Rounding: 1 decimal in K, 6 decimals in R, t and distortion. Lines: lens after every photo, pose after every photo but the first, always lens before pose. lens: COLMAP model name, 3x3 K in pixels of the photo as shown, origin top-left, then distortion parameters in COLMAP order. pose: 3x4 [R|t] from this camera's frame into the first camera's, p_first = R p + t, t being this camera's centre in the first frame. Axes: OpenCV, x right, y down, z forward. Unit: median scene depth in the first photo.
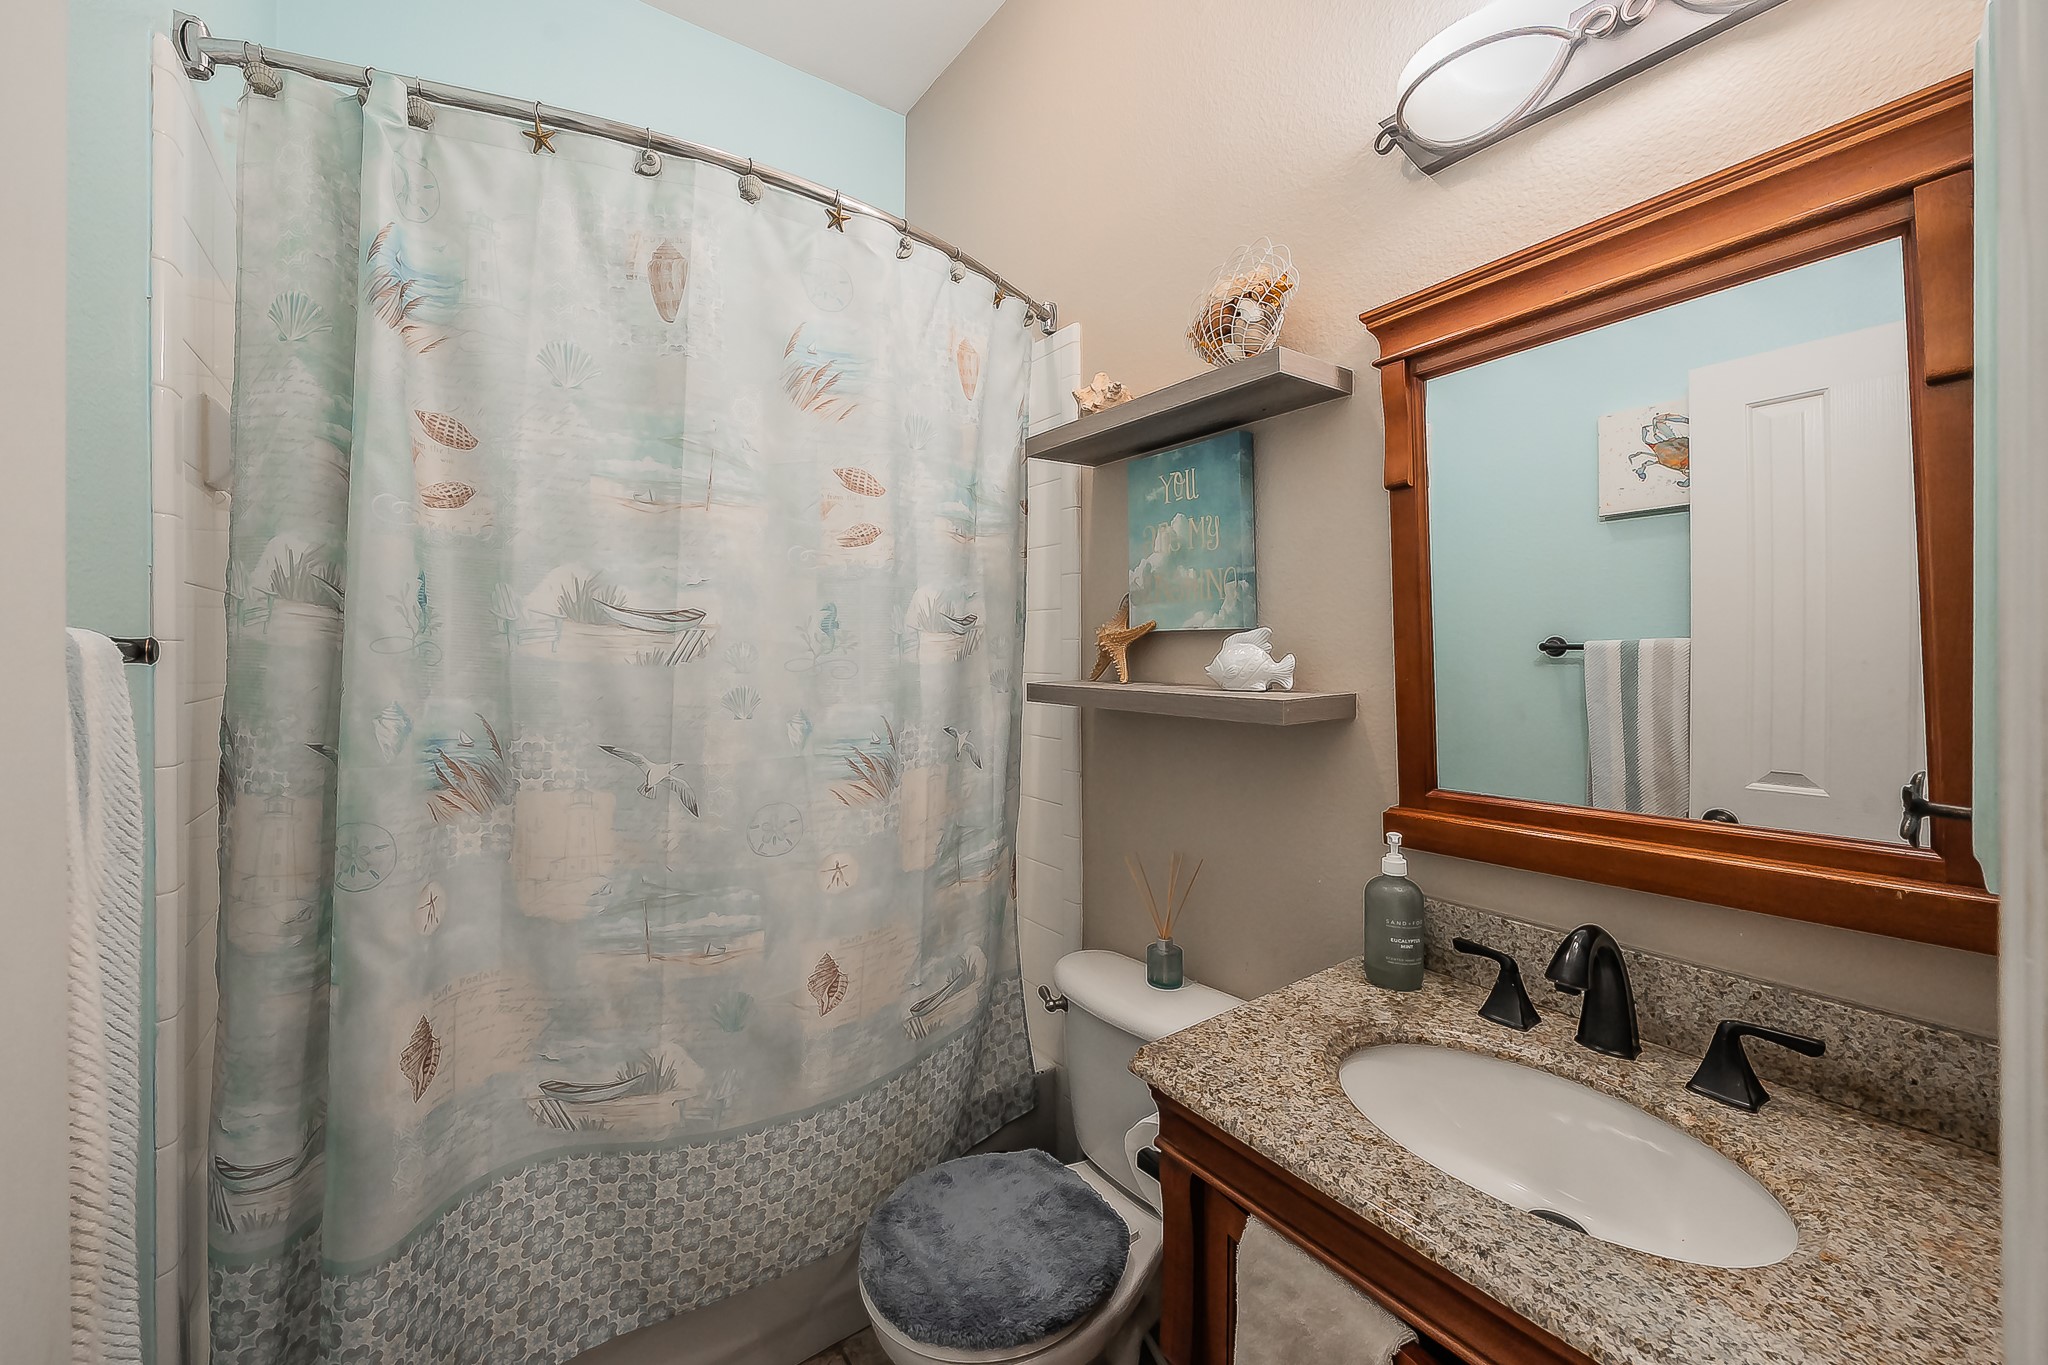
lens RADIAL K [[779.0, 0, 1020.7], [0, 779.0, 639.0], [0, 0, 1]] dist [-0.000171, 0.000043]
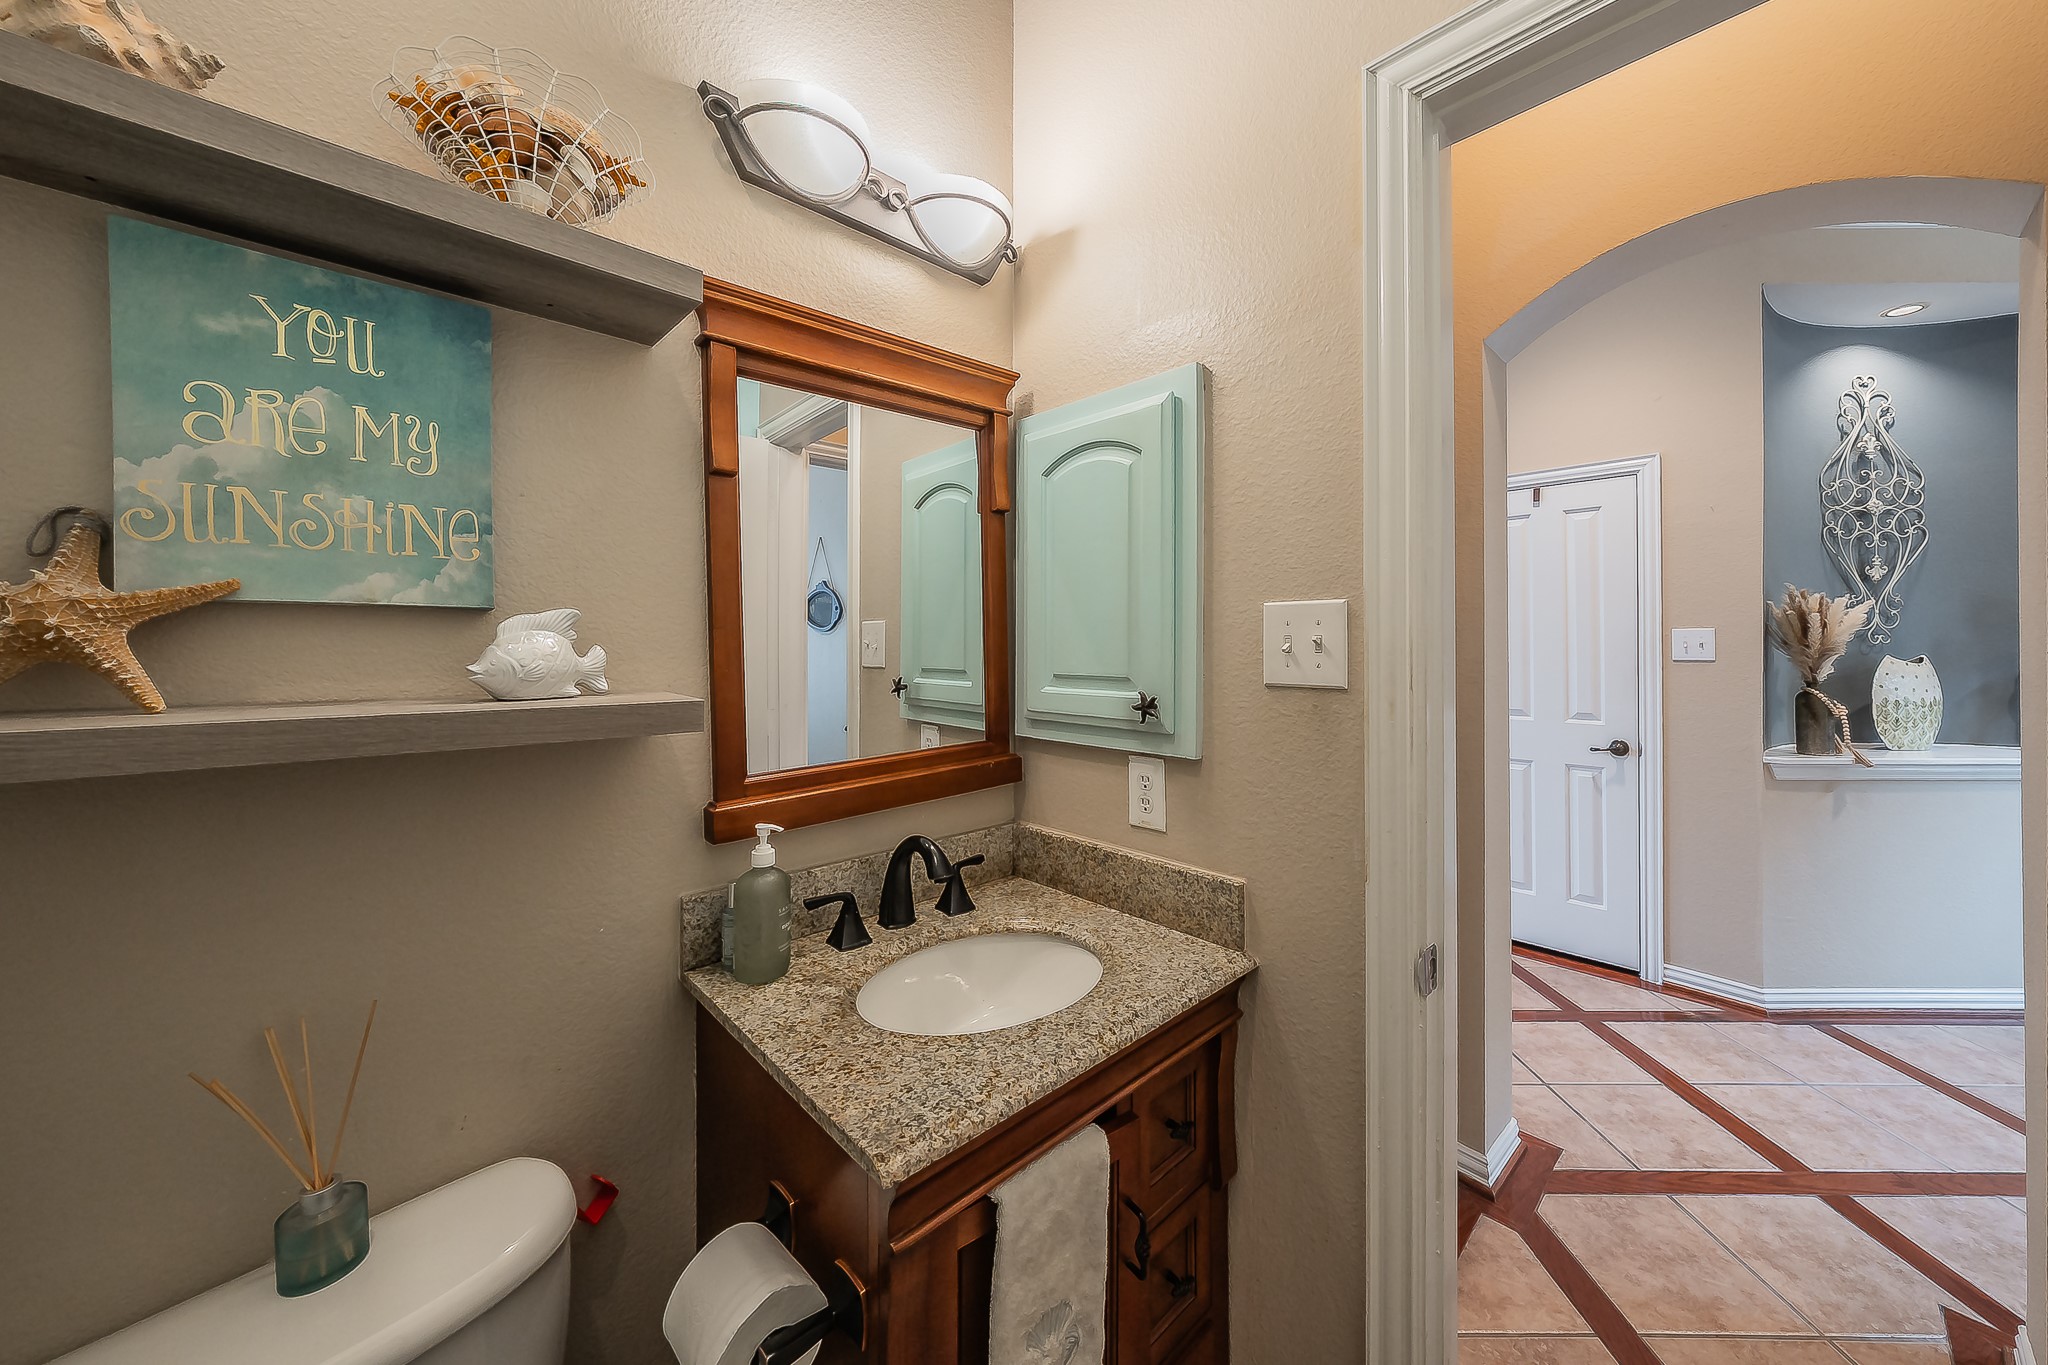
lens RADIAL K [[719.9, 0, 1020.8], [0, 719.9, 629.4], [0, 0, 1]] dist [0.001724, 0.000219]
pose [[-0.119802, 0.021100, 0.992574, -0.402583], [-0.014612, 0.999628, -0.023014, 0.013839], [-0.992690, -0.017260, -0.119449, 0.659261]]
